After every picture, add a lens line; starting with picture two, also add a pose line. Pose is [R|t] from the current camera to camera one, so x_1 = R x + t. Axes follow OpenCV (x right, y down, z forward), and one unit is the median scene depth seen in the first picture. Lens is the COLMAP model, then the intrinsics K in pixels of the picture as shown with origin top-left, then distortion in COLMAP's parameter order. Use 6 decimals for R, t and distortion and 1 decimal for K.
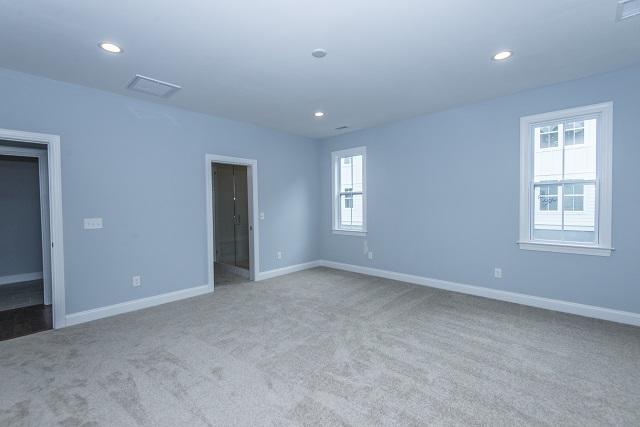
lens RADIAL K [[290.5, 0, 319.8], [0, 290.5, 210.5], [0, 0, 1]] dist [0.037482, -0.017782]
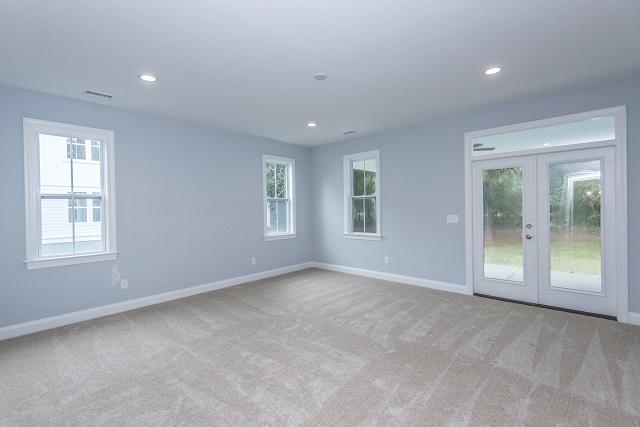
lens RADIAL K [[290.5, 0, 319.8], [0, 290.5, 210.5], [0, 0, 1]] dist [0.037482, -0.017782]
pose [[-0.029911, 0.006366, 0.999532, -0.531529], [0.040443, 0.999169, -0.005153, -0.004318], [-0.998734, 0.040270, -0.030144, 0.492701]]
